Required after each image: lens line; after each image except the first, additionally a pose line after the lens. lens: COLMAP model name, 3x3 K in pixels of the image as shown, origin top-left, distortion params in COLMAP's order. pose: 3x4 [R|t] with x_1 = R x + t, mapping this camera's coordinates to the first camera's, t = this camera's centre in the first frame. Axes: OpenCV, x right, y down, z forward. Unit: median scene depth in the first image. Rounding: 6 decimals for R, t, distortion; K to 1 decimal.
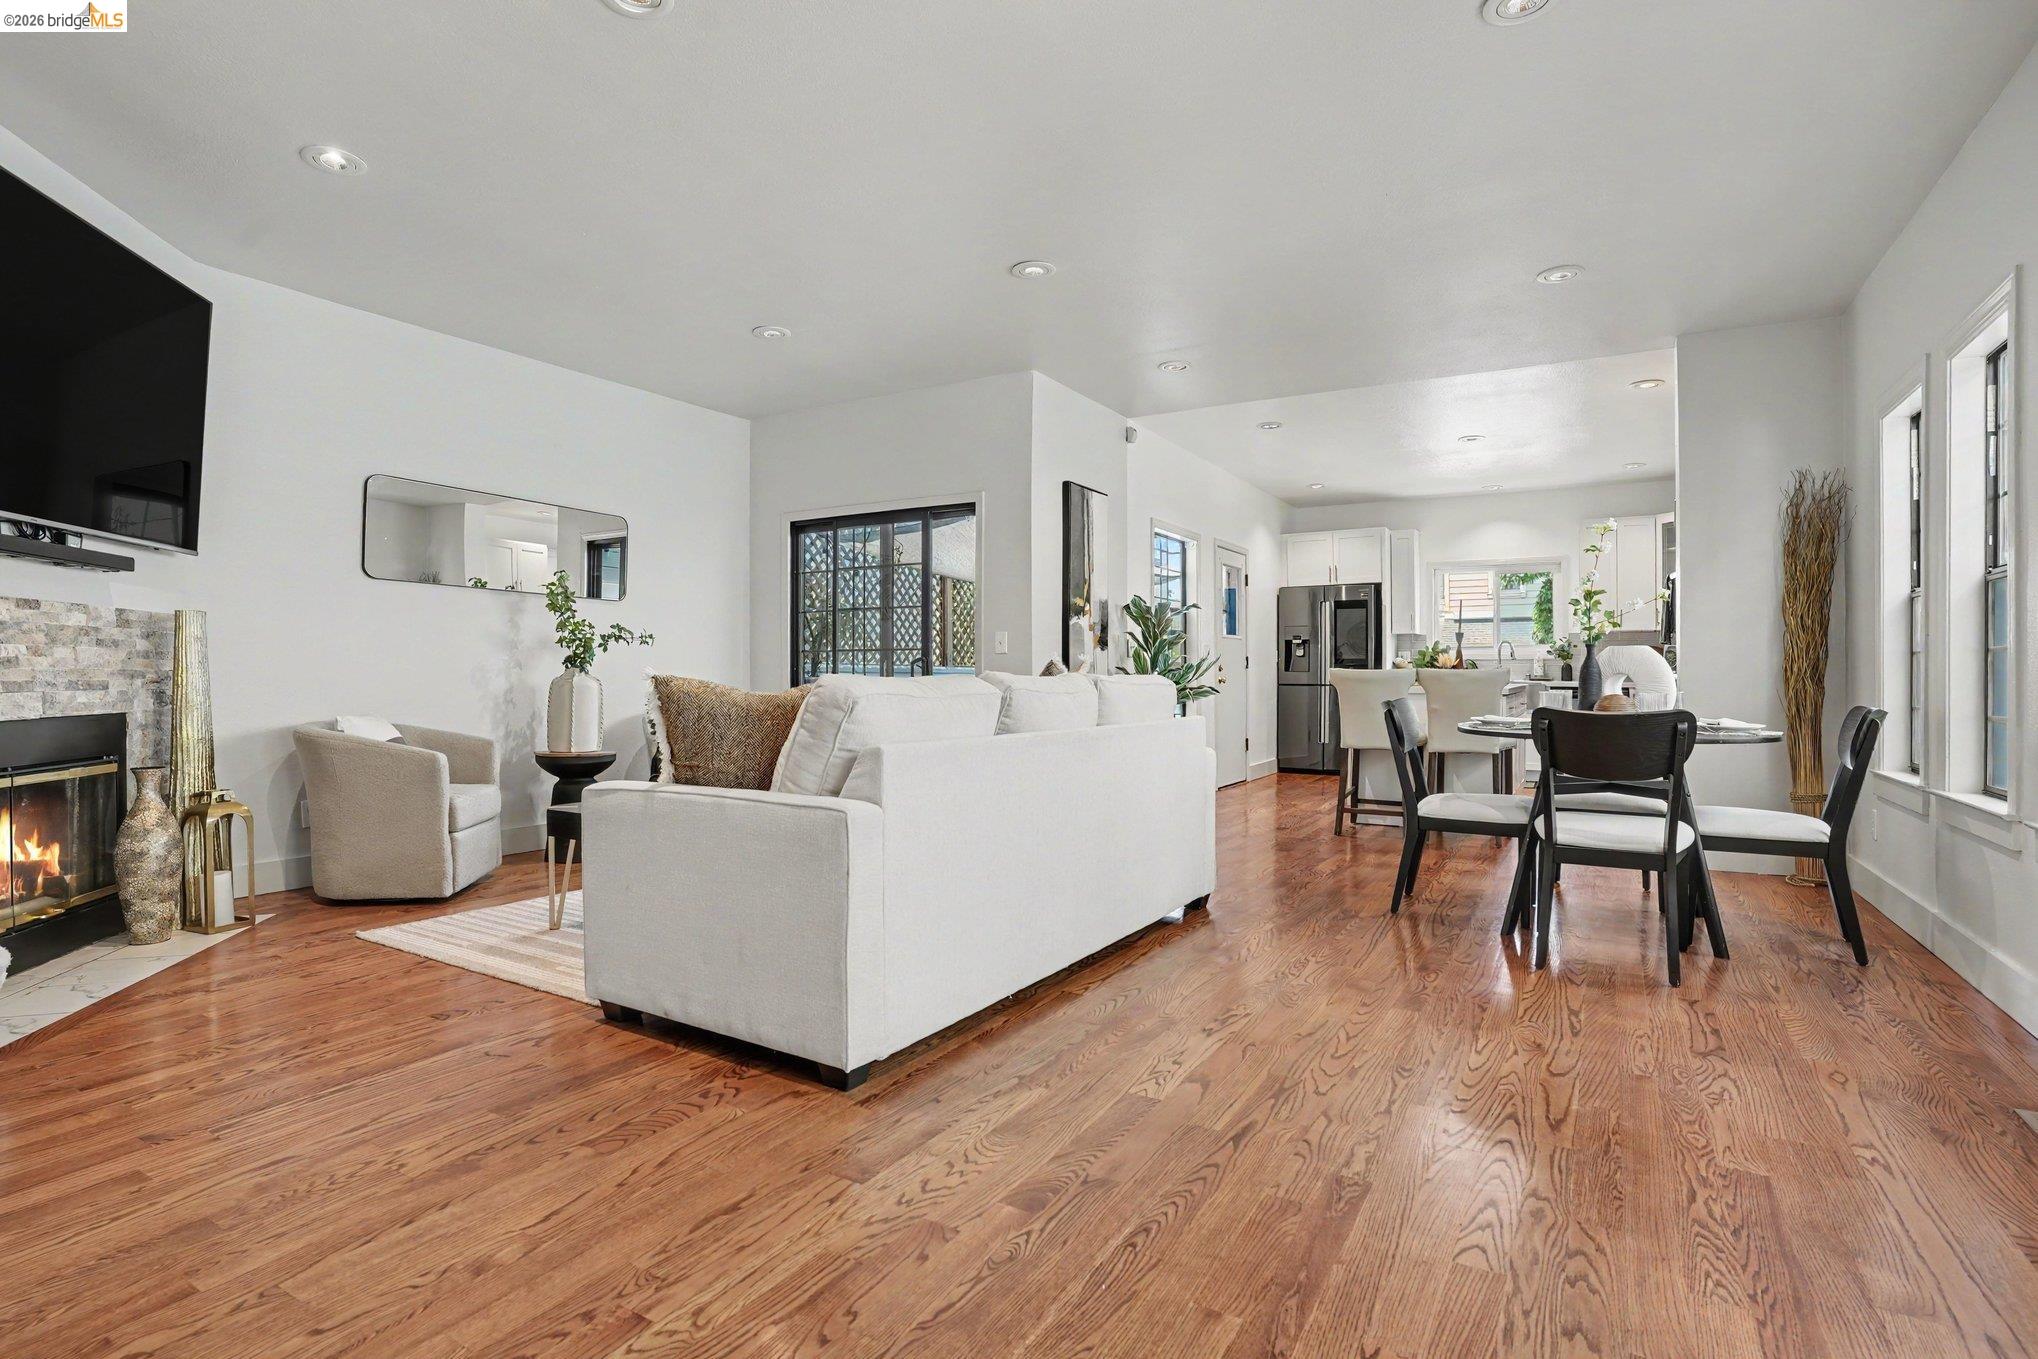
lens RADIAL K [[1001.5, 0, 1027.8], [0, 1001.5, 670.6], [0, 0, 1]] dist [-0.055854, 0.014002]
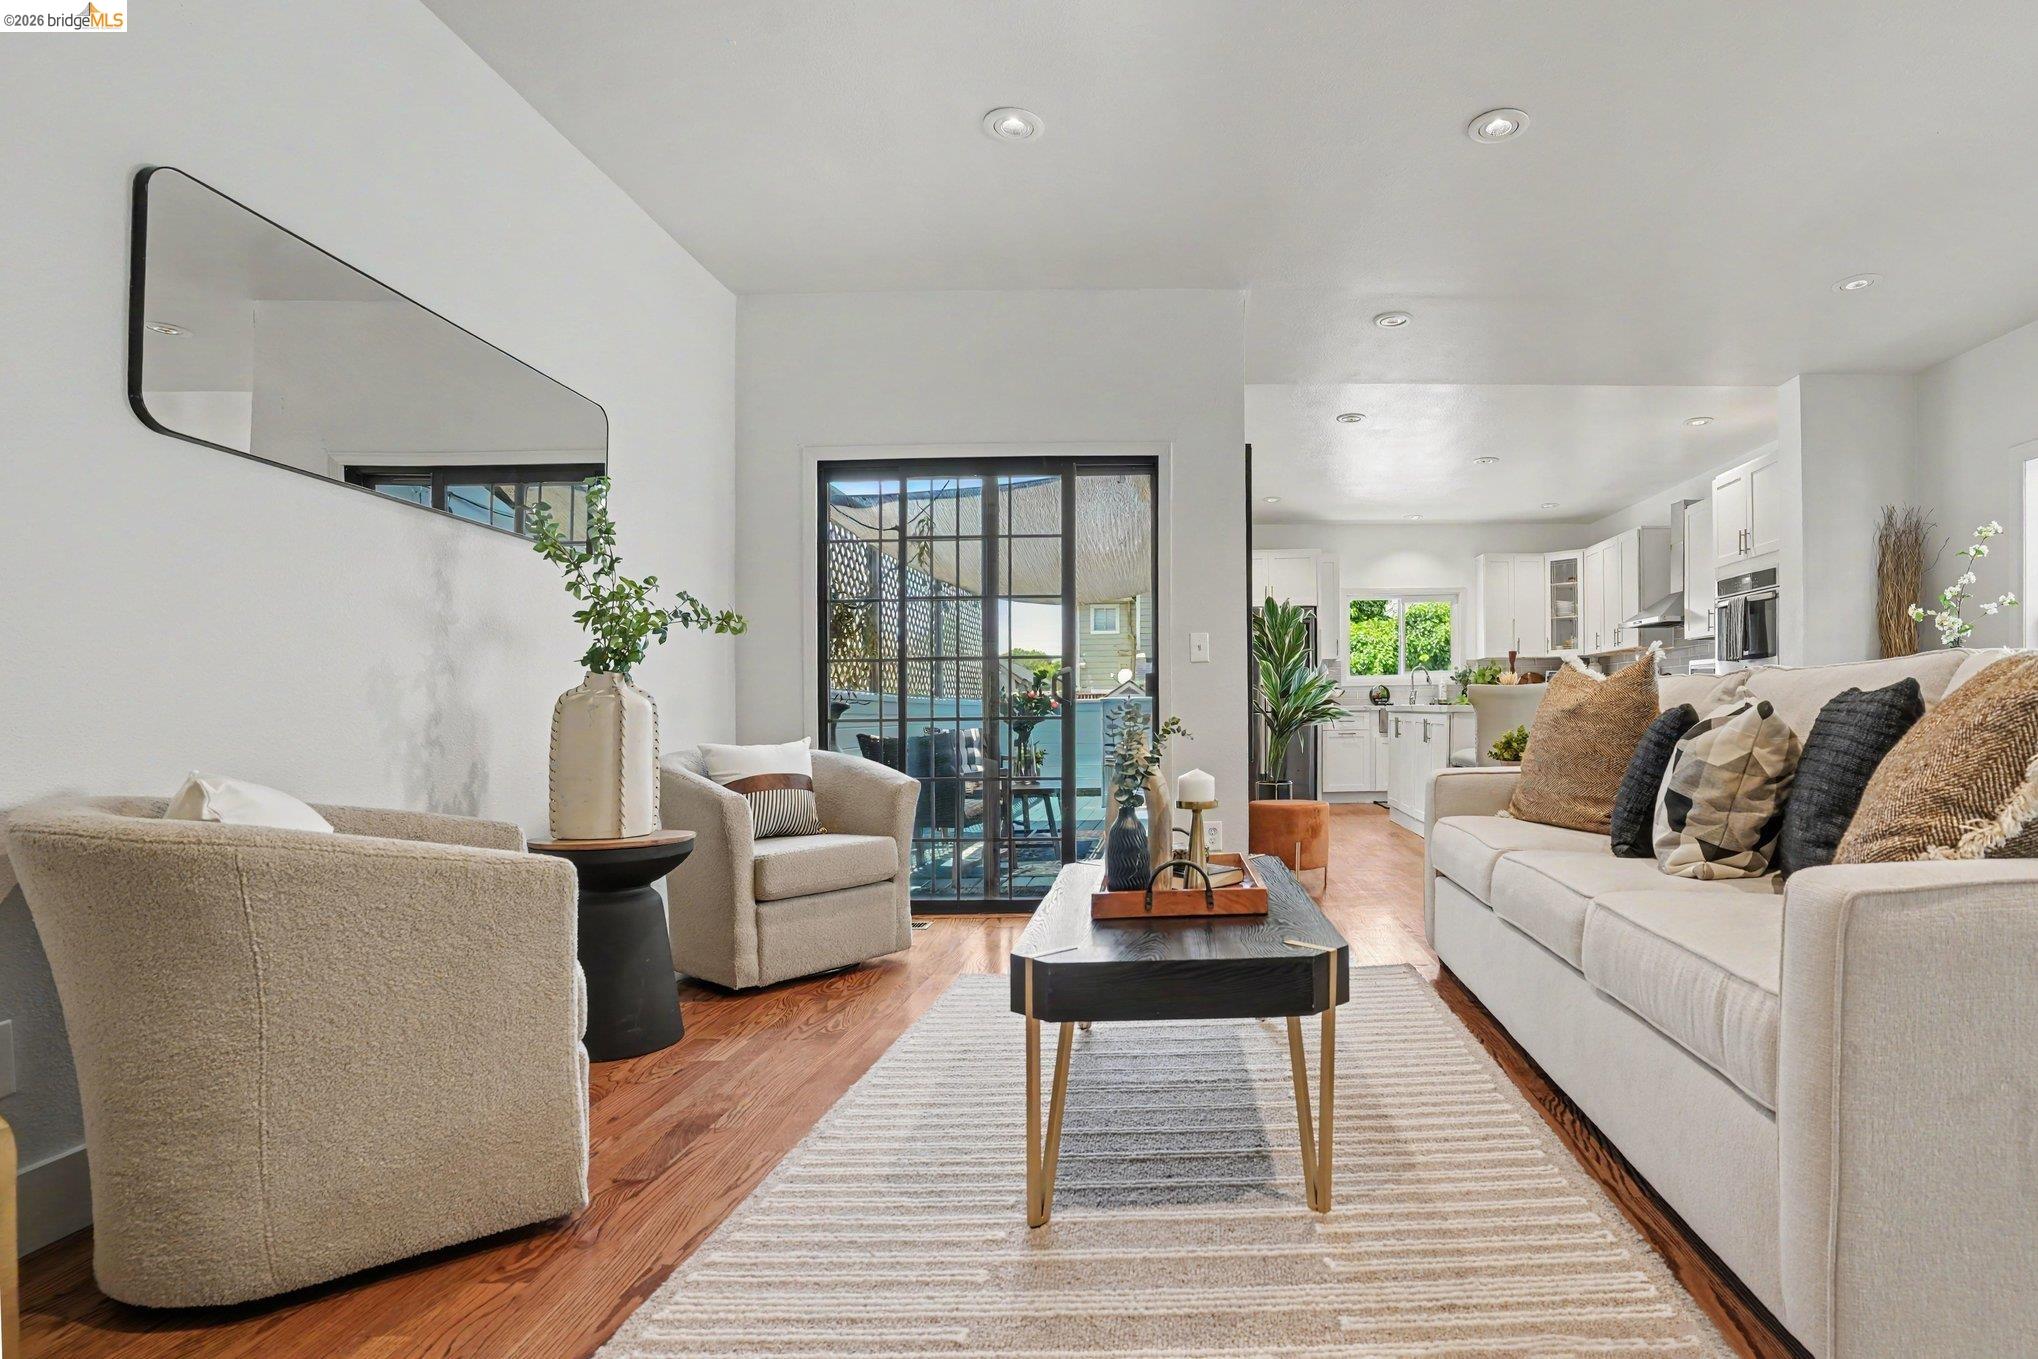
lens RADIAL K [[1001.5, 0, 1006.0], [0, 1001.5, 677.6], [0, 0, 1]] dist [-0.055854, 0.014002]
pose [[0.850856, 0.010641, 0.525292, -0.551482], [0.013509, 0.999021, -0.042119, 0.024248], [-0.525226, 0.042933, 0.849879, 0.458420]]
